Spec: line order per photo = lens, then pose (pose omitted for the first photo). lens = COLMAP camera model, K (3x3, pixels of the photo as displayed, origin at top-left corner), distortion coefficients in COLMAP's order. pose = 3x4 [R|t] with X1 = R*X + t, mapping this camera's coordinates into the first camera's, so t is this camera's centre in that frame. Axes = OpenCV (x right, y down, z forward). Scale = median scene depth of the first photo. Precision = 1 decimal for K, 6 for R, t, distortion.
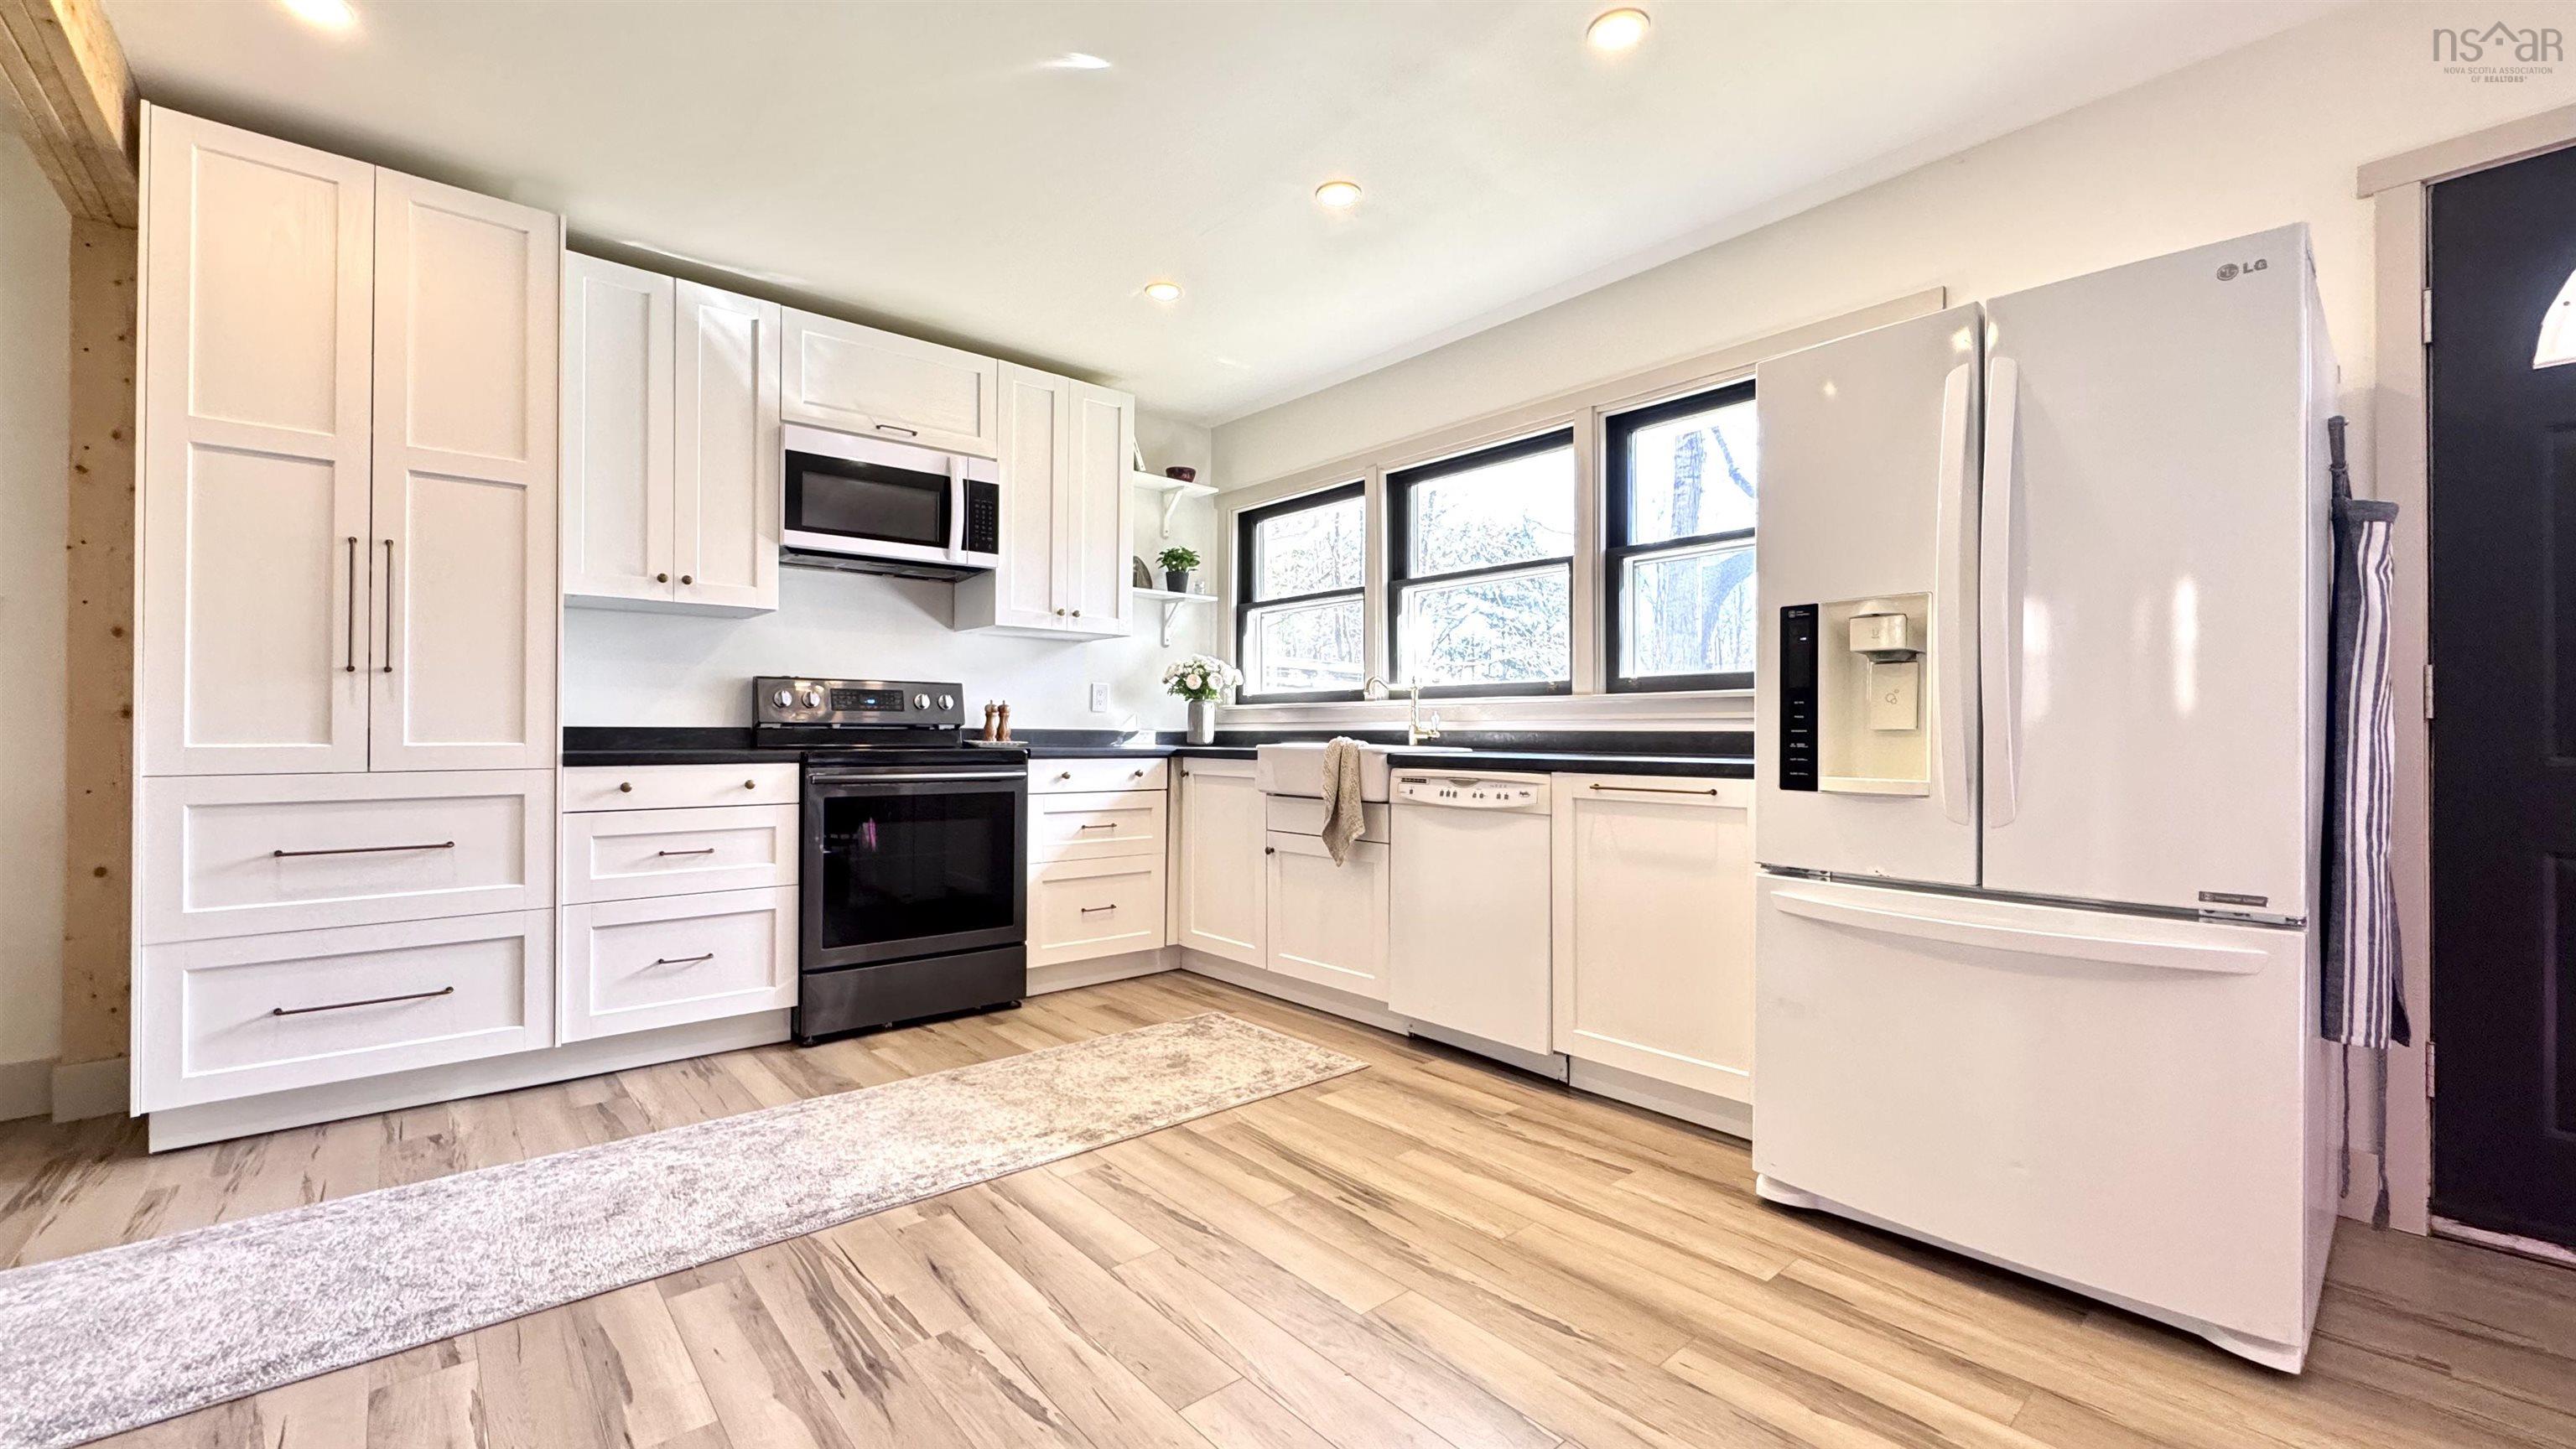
lens RADIAL K [[1027.9, 0, 1288.0], [0, 1027.9, 724.5], [0, 0, 1]] dist [-0.002125, 0.000210]
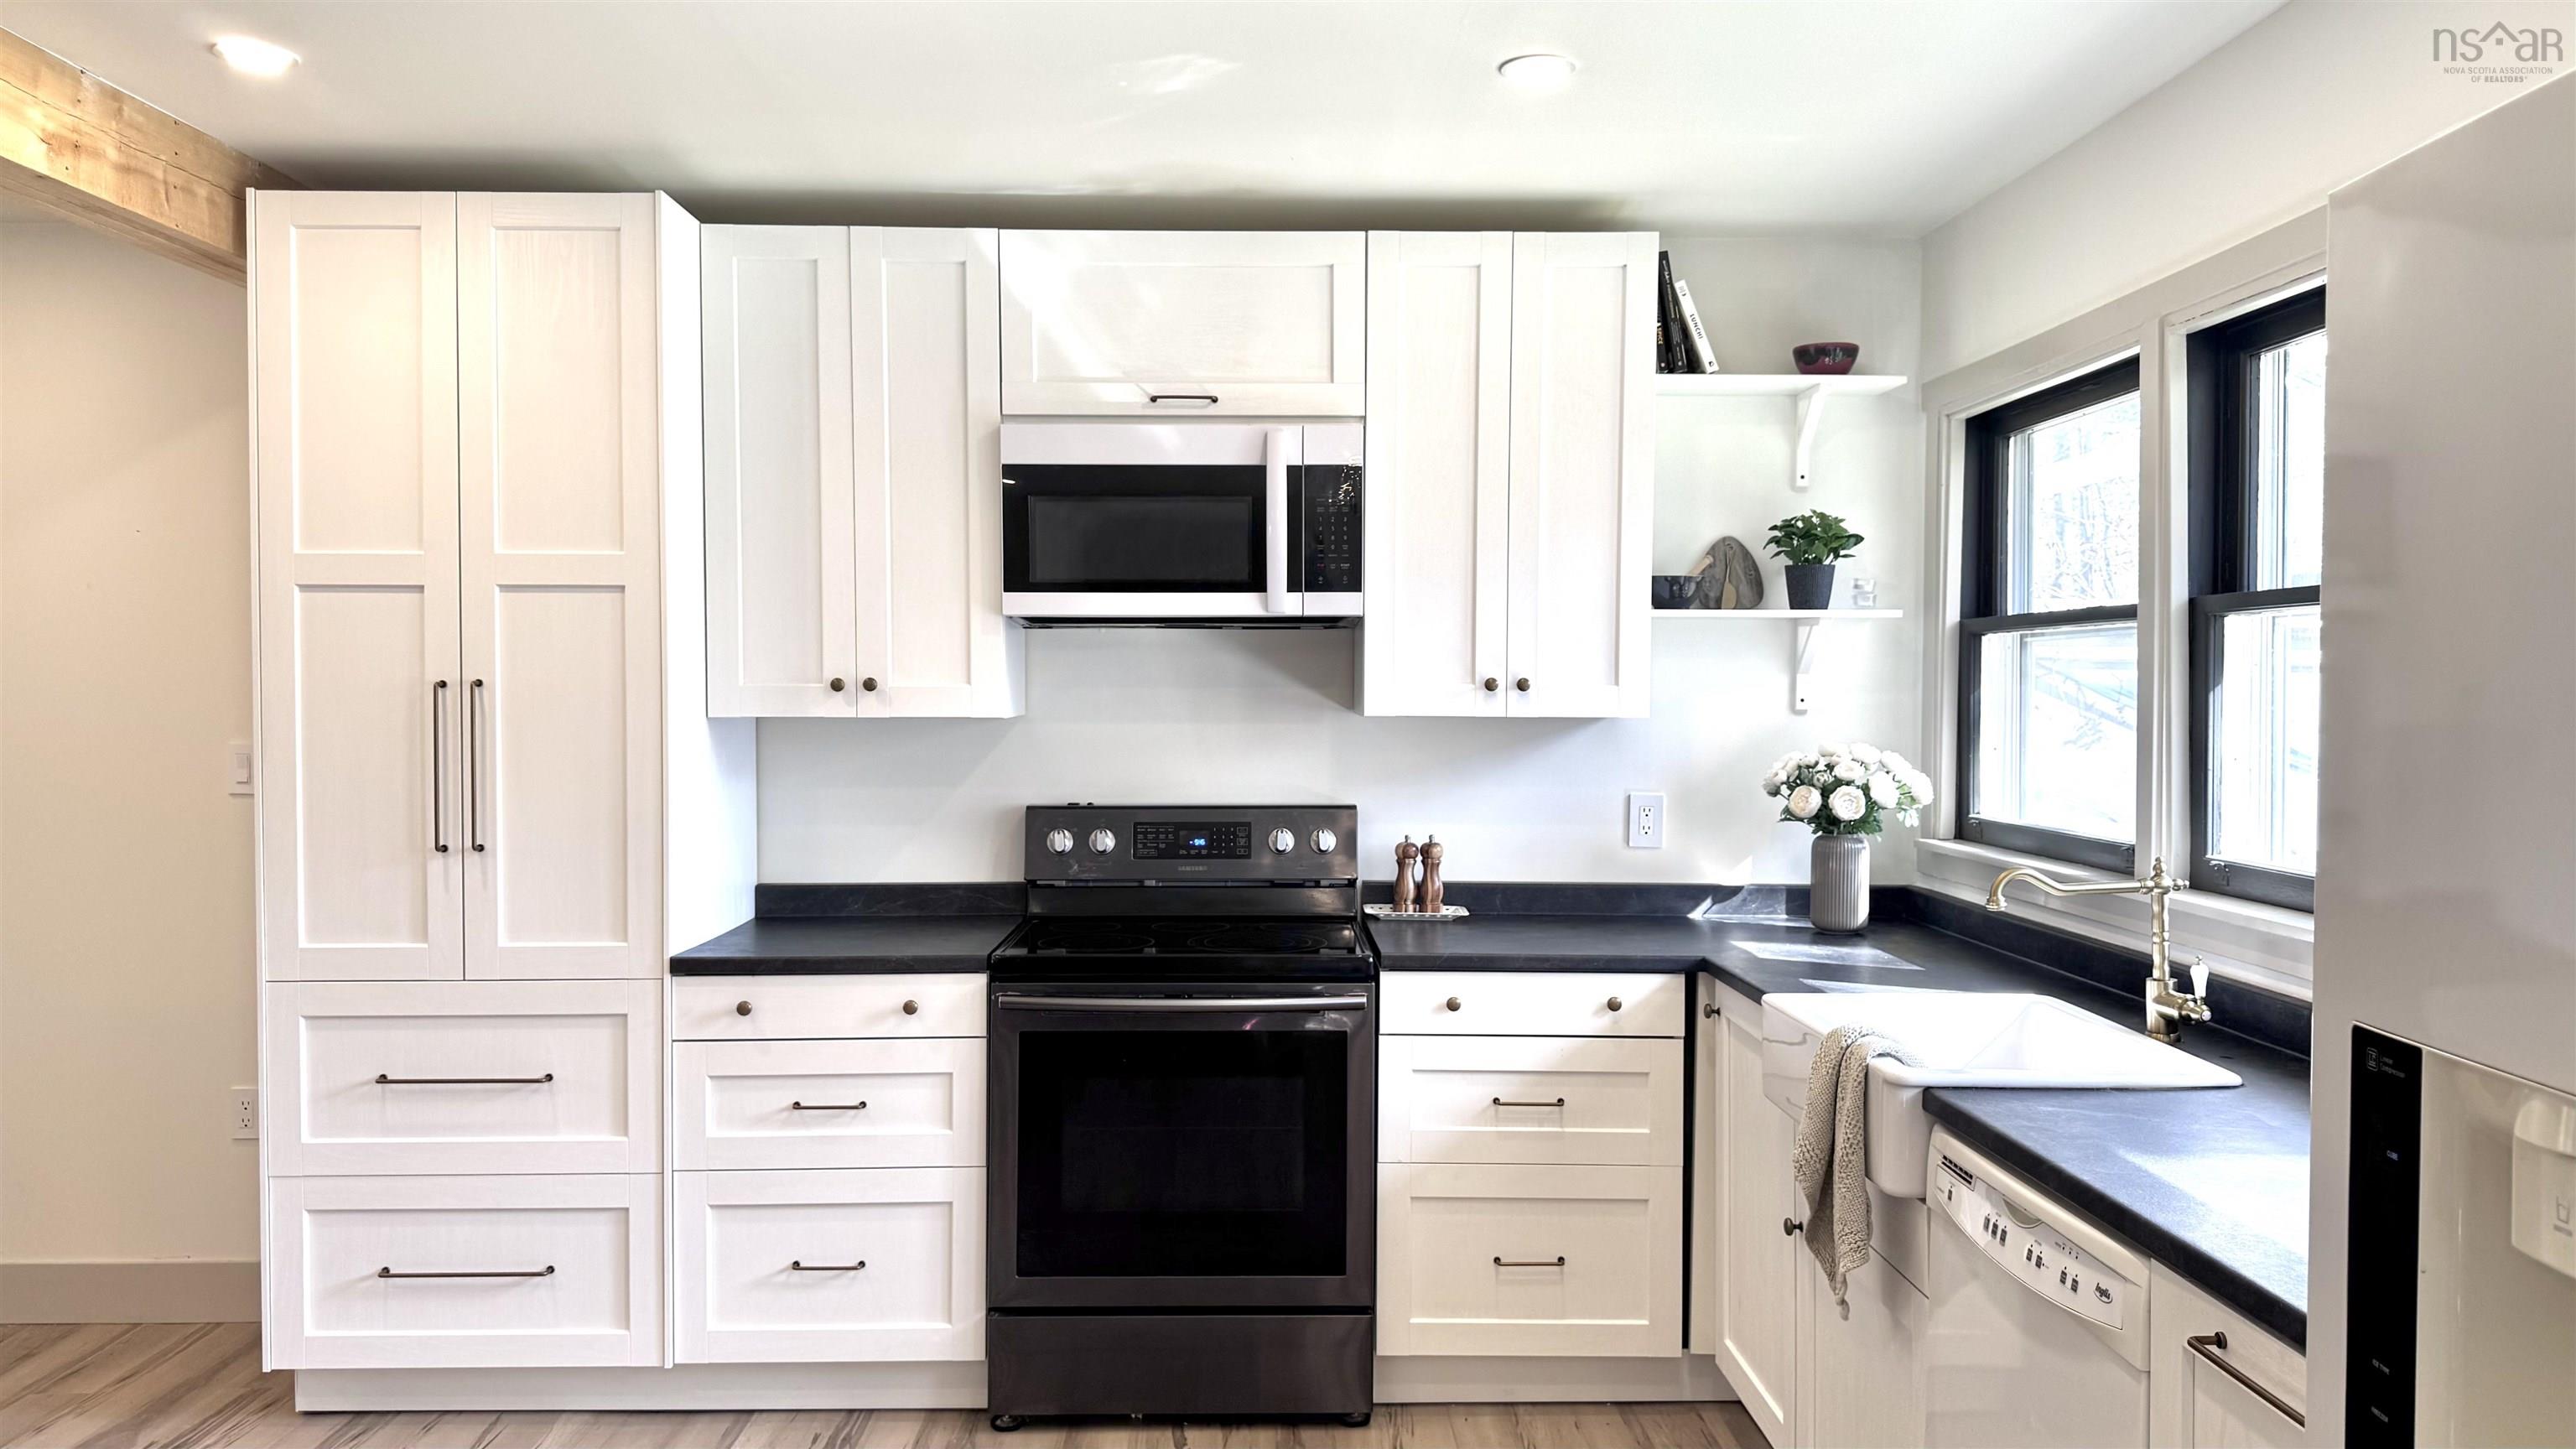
lens RADIAL K [[1831.5, 0, 1288.0], [0, 1831.5, 724.5], [0, 0, 1]] dist [0.150429, -0.250073]
pose [[0.769472, 0.012352, -0.638561, 0.367111], [0.006243, 0.999620, 0.026859, -0.136754], [0.638650, -0.024654, 0.769103, 0.237096]]
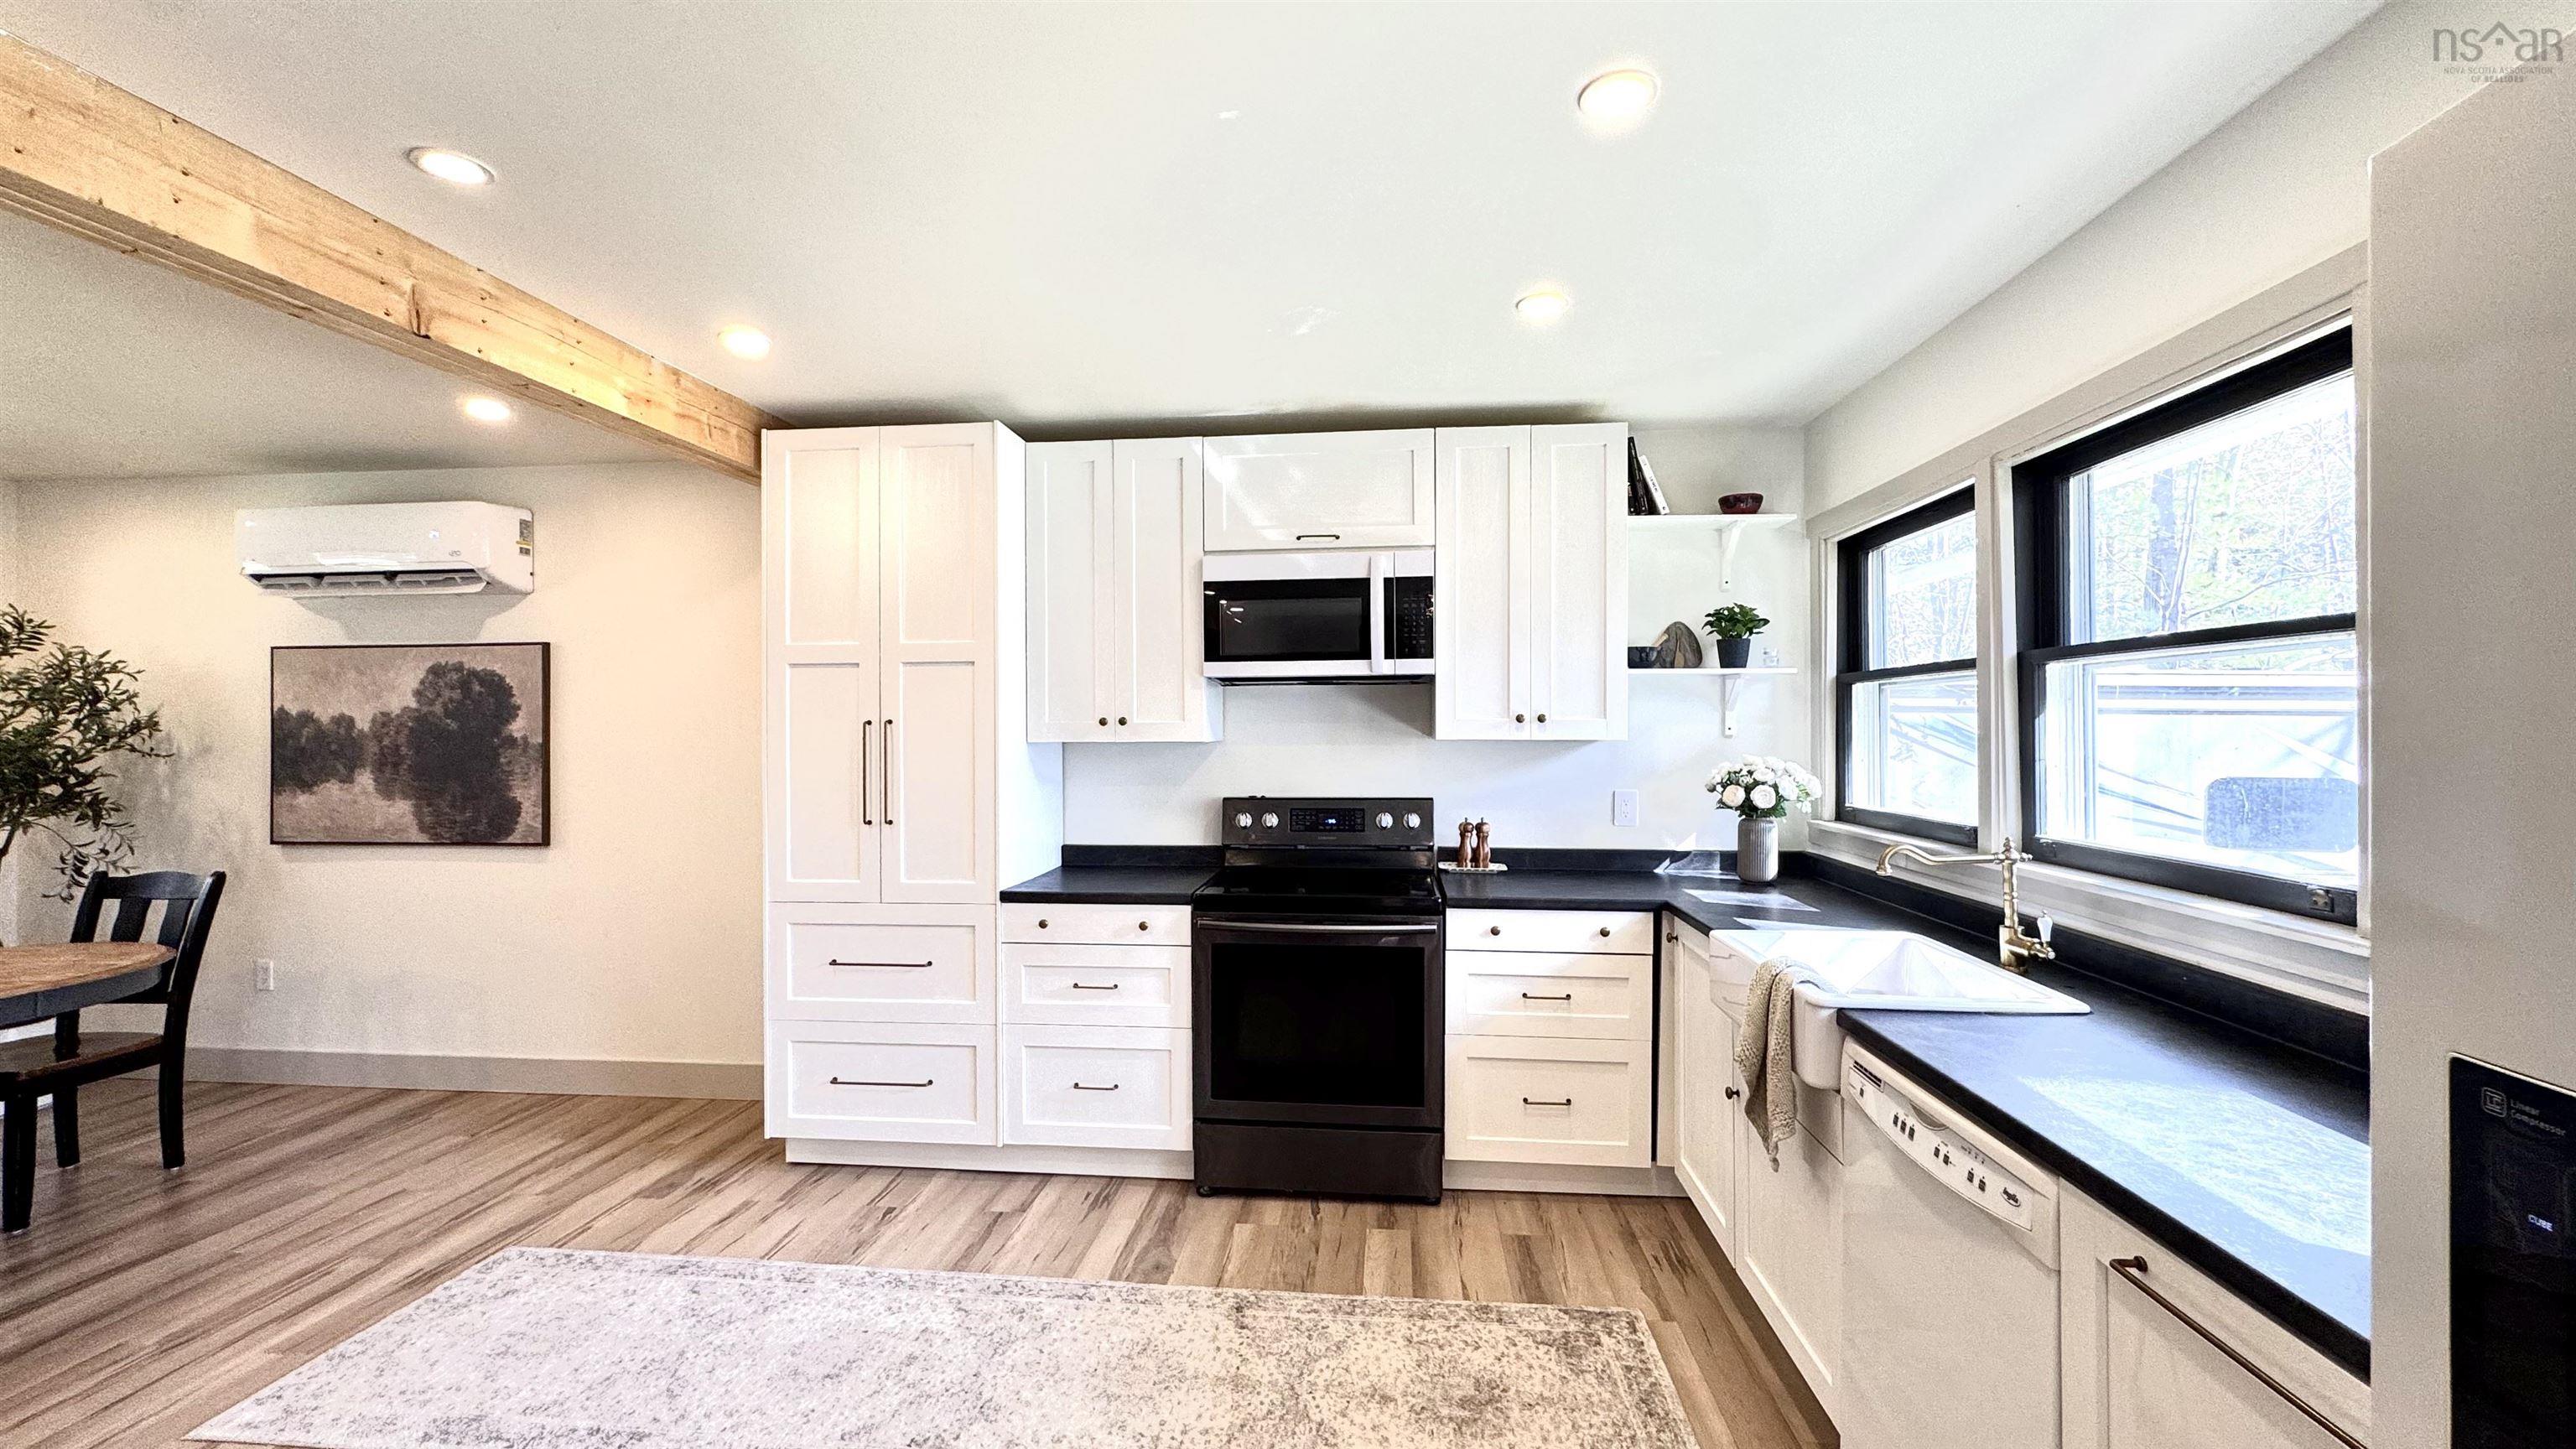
lens RADIAL K [[1027.9, 0, 1288.0], [0, 1027.9, 724.5], [0, 0, 1]] dist [-0.002125, 0.000210]
pose [[0.685940, -0.008111, -0.727613, 0.290905], [0.012716, 0.999919, 0.000841, -0.128238], [0.727547, -0.009830, 0.685987, 0.370968]]
